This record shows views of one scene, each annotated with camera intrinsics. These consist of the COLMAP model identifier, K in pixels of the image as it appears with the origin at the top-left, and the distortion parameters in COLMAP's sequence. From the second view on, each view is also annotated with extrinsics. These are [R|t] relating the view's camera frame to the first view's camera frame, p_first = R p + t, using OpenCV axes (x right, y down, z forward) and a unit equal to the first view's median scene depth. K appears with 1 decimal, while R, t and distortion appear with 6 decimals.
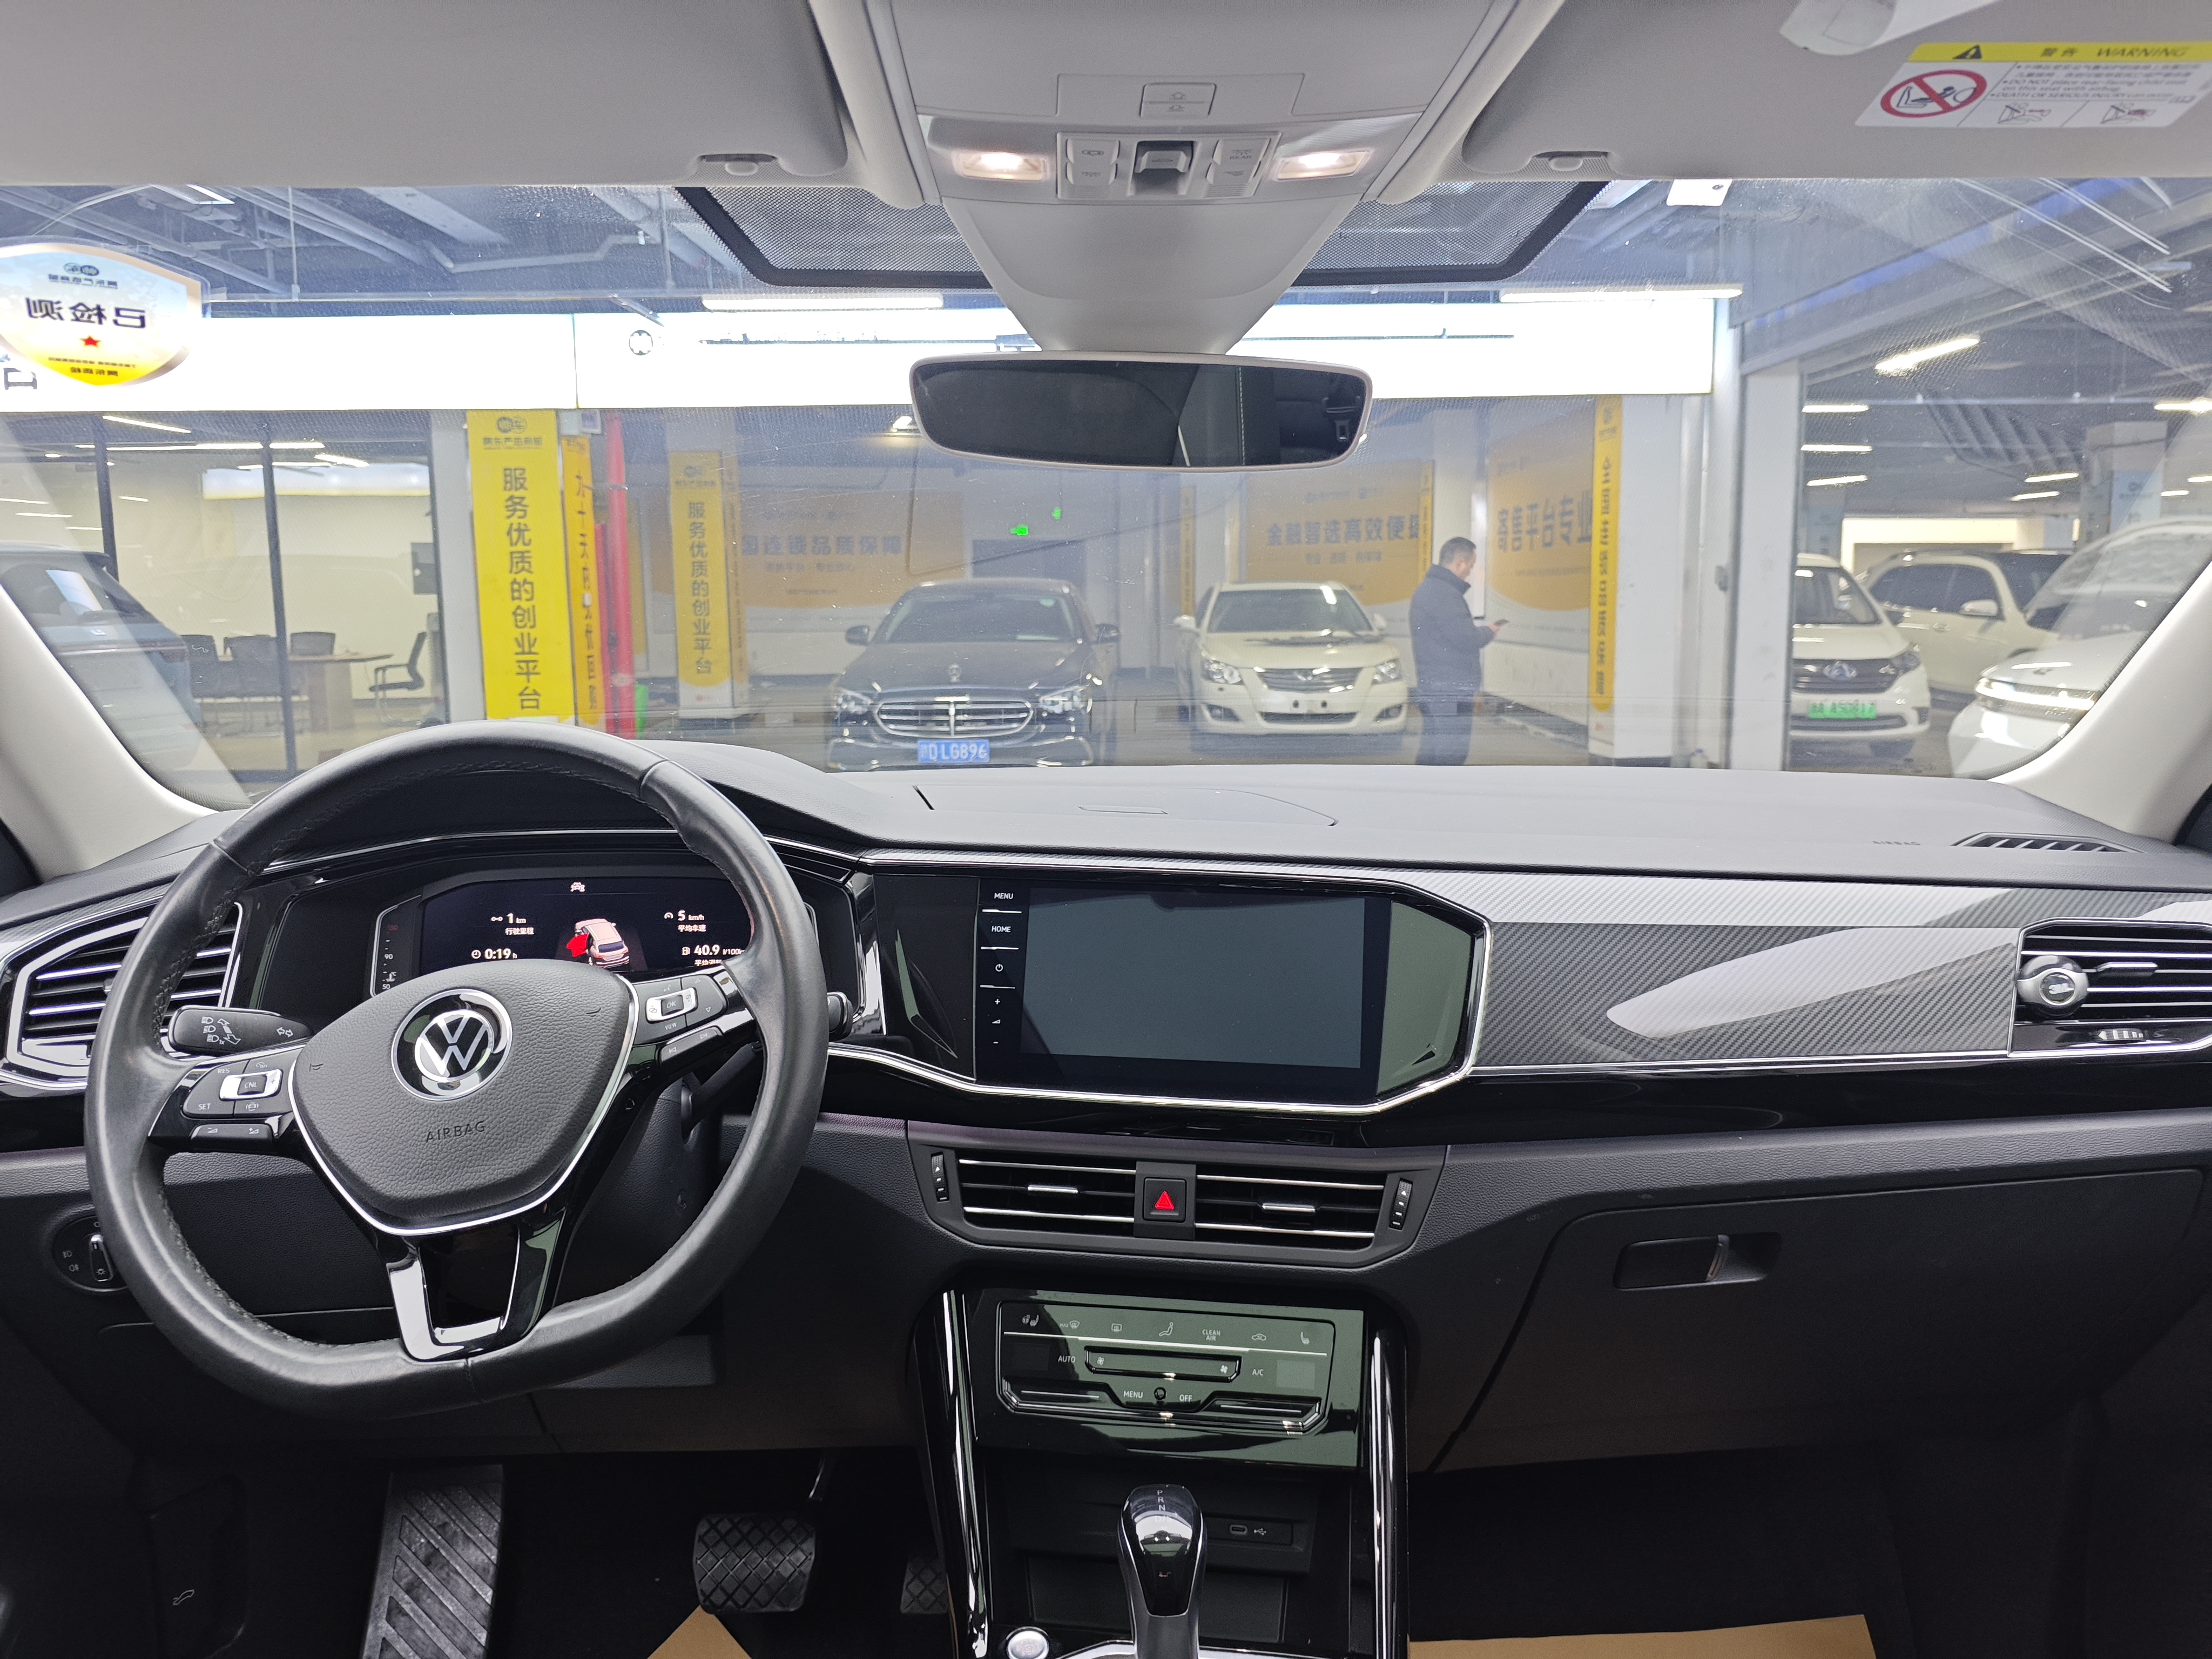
lens RADIAL K [[1595.0, 0, 1104.1], [0, 1595.0, 825.5], [0, 0, 1]] dist [0.007830, 0.002166]
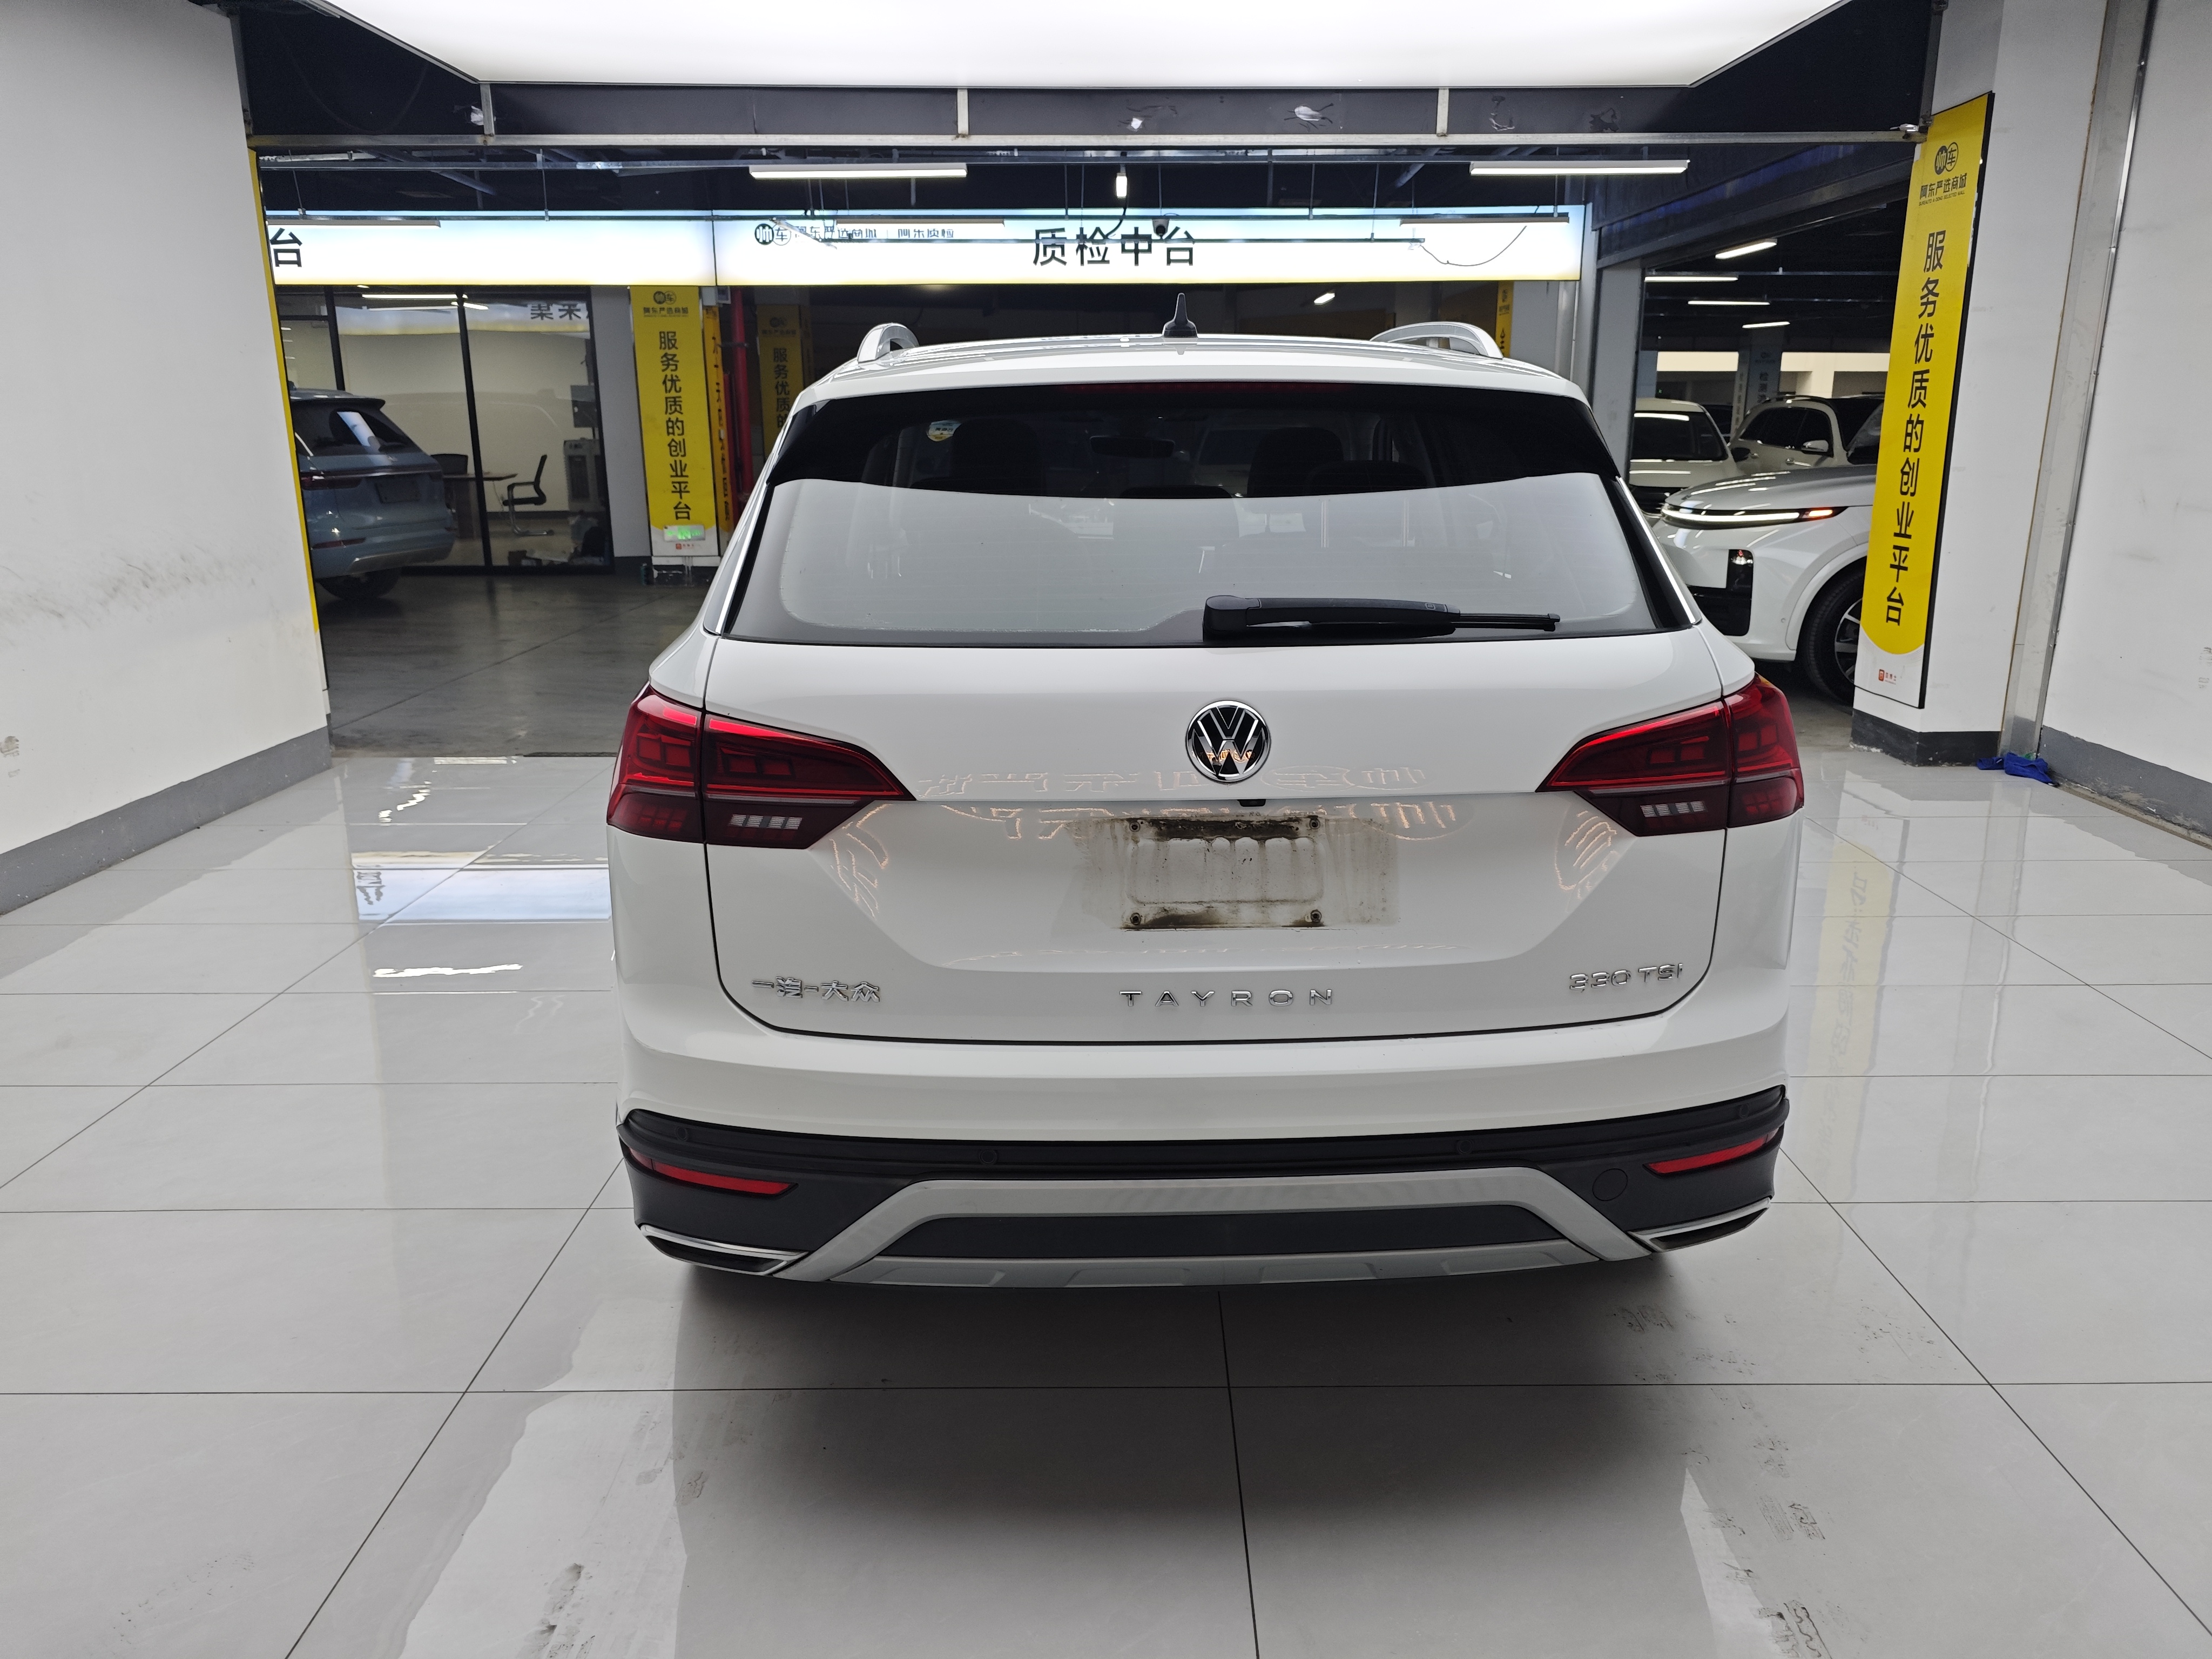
lens RADIAL K [[1595.0, 0, 1114.7], [0, 1595.0, 837.7], [0, 0, 1]] dist [0.007830, 0.002166]
pose [[0.999977, 0.006611, 0.001425, -0.001158], [-0.006731, 0.993180, 0.116395, 0.033319], [-0.000646, -0.116402, 0.993202, -0.348347]]
